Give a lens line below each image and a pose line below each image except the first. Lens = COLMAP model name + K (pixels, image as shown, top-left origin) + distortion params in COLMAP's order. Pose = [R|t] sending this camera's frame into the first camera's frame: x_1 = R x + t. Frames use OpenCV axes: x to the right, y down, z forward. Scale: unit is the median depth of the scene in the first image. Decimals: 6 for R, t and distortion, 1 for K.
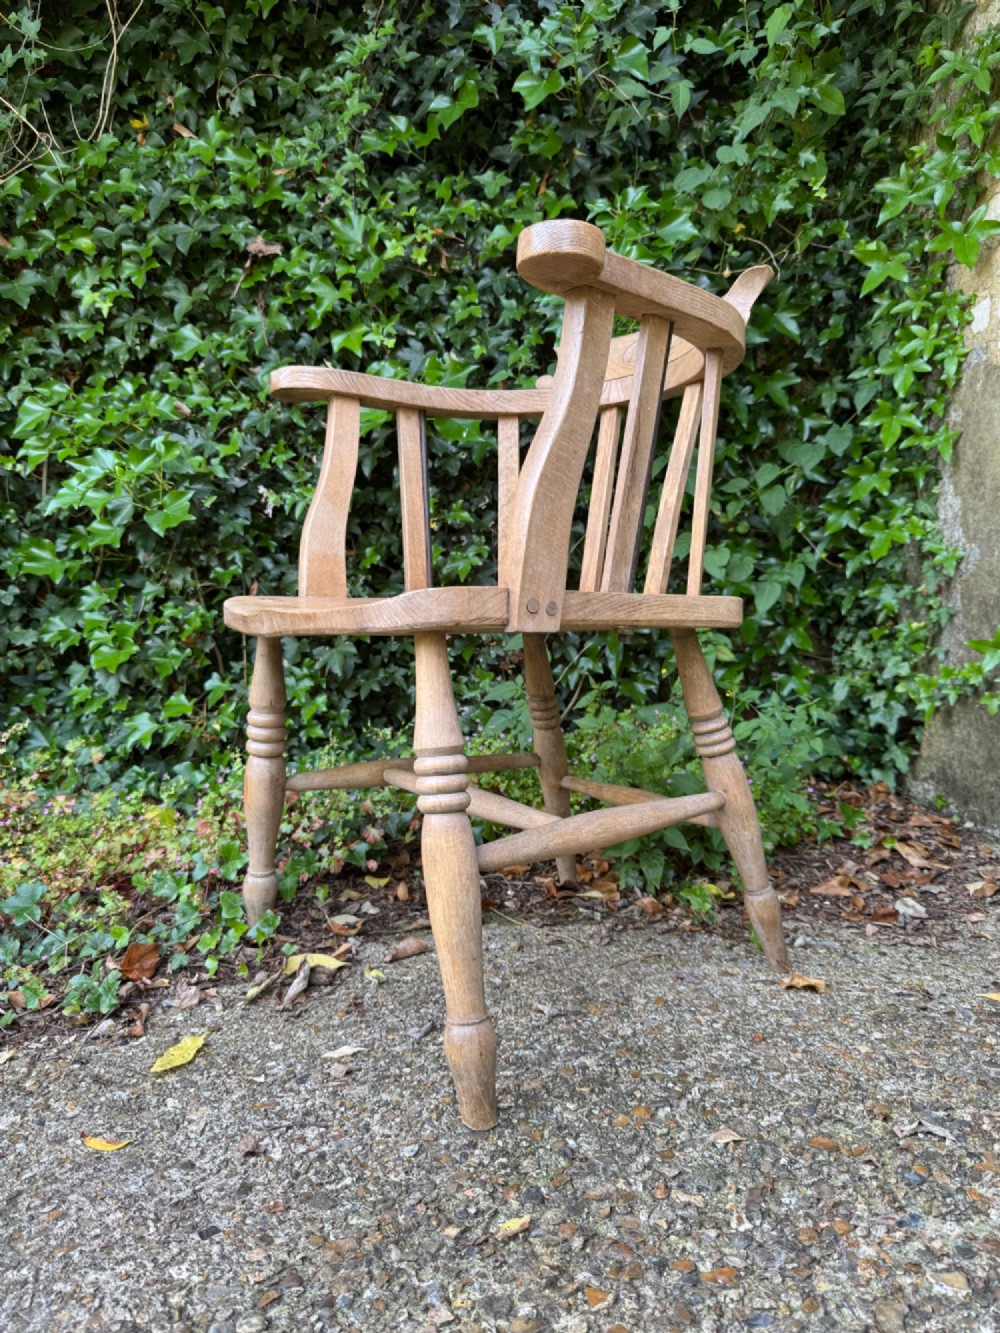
lens RADIAL K [[950.5, 0, 500.3], [0, 950.5, 677.7], [0, 0, 1]] dist [-0.003371, -0.013831]
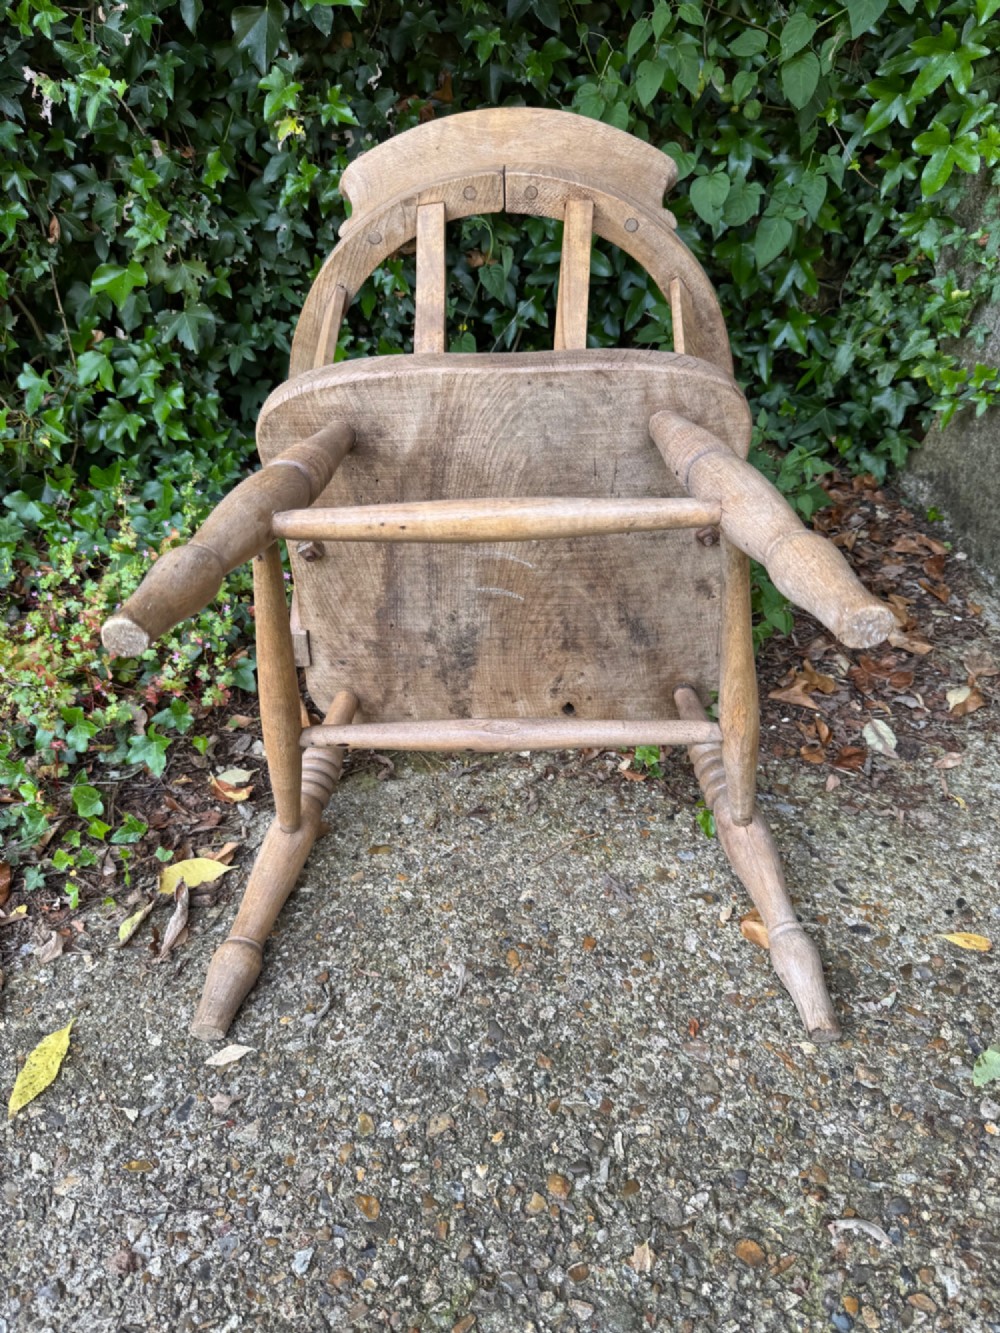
lens RADIAL K [[950.5, 0, 500.3], [0, 950.5, 673.4], [0, 0, 1]] dist [-0.003371, -0.013831]
pose [[0.998383, -0.028409, 0.049232, 0.030257], [-0.002188, 0.846285, 0.532725, -0.213376], [-0.056799, -0.531972, 0.844855, 0.238889]]
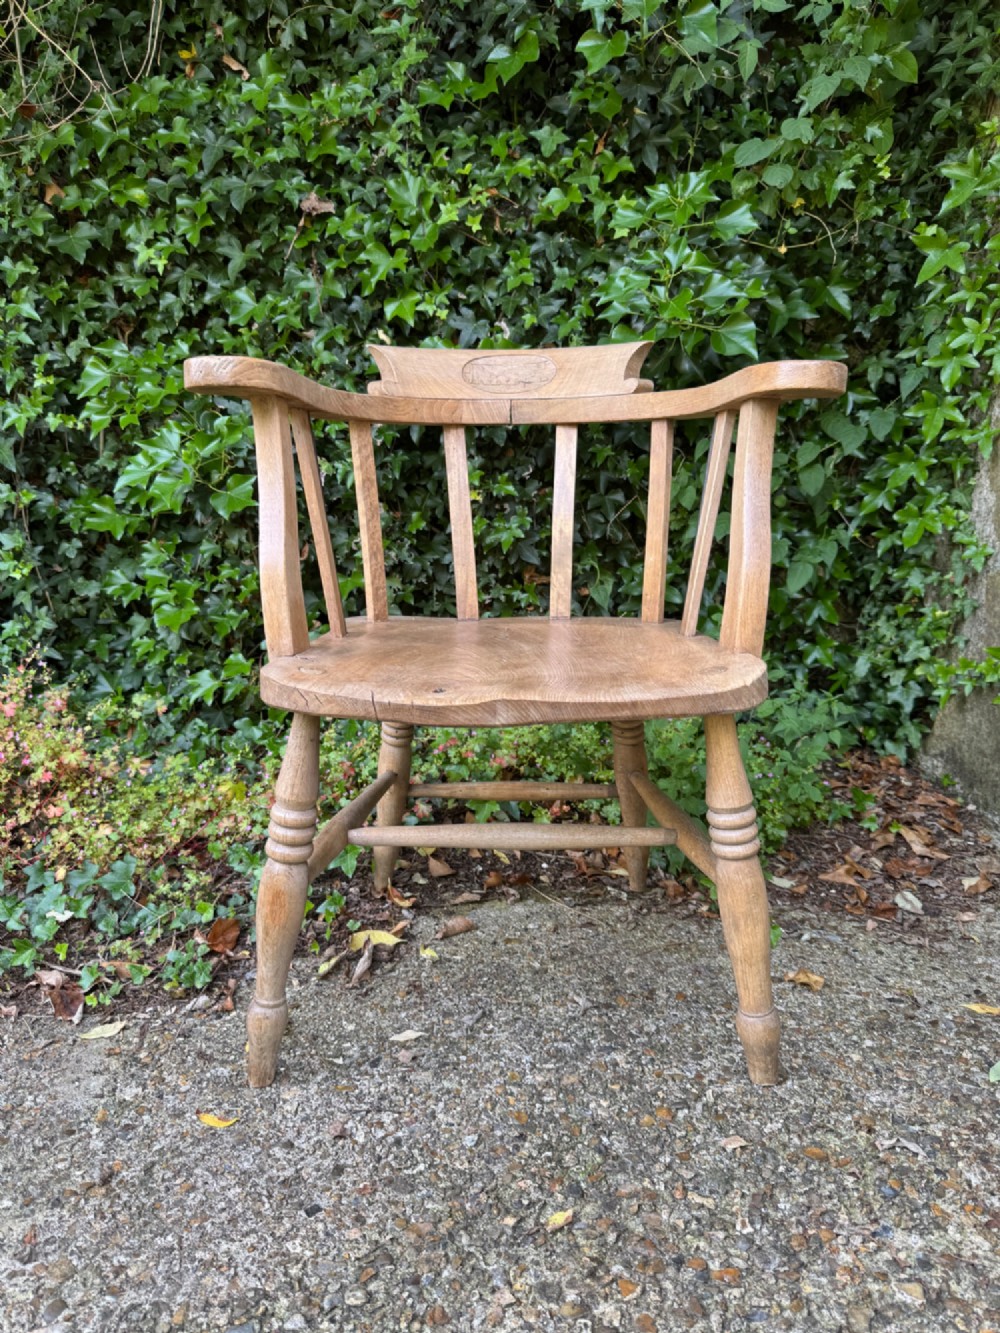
lens RADIAL K [[950.5, 0, 496.1], [0, 950.5, 678.3], [0, 0, 1]] dist [-0.003371, -0.013831]
pose [[0.999153, 0.037025, -0.017963, -0.029031], [-0.034342, 0.990681, 0.131804, -0.112016], [0.022676, -0.131075, 0.991113, -0.054523]]
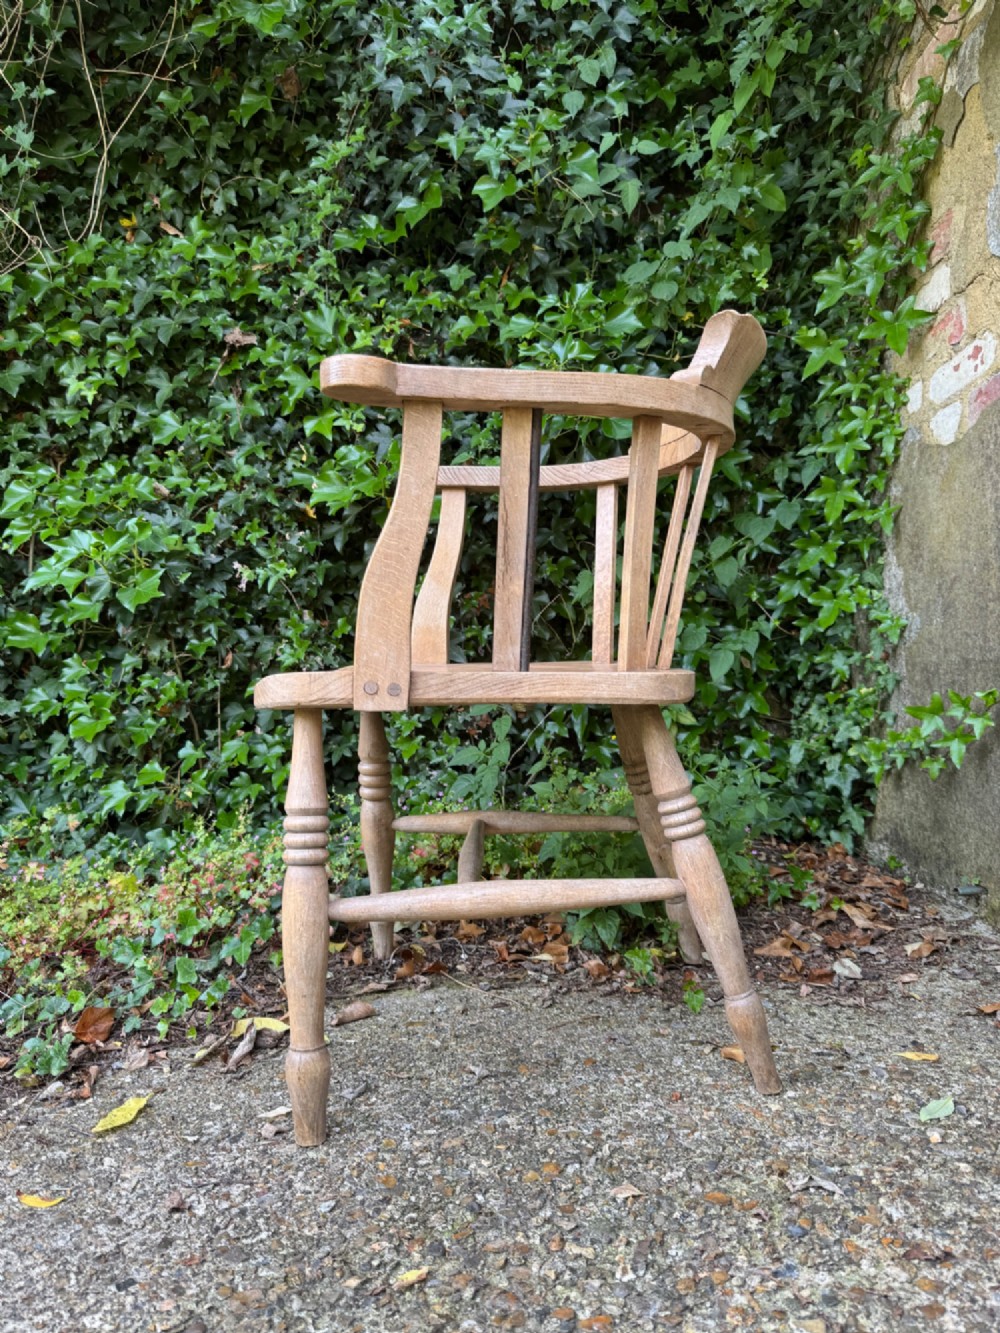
lens RADIAL K [[950.5, 0, 500.4], [0, 950.5, 678.7], [0, 0, 1]] dist [-0.003371, -0.013831]
pose [[0.999957, -0.007341, -0.005678, 0.049404], [0.006990, 0.998201, -0.059548, -0.010013], [0.006105, 0.059506, 0.998209, -0.037865]]
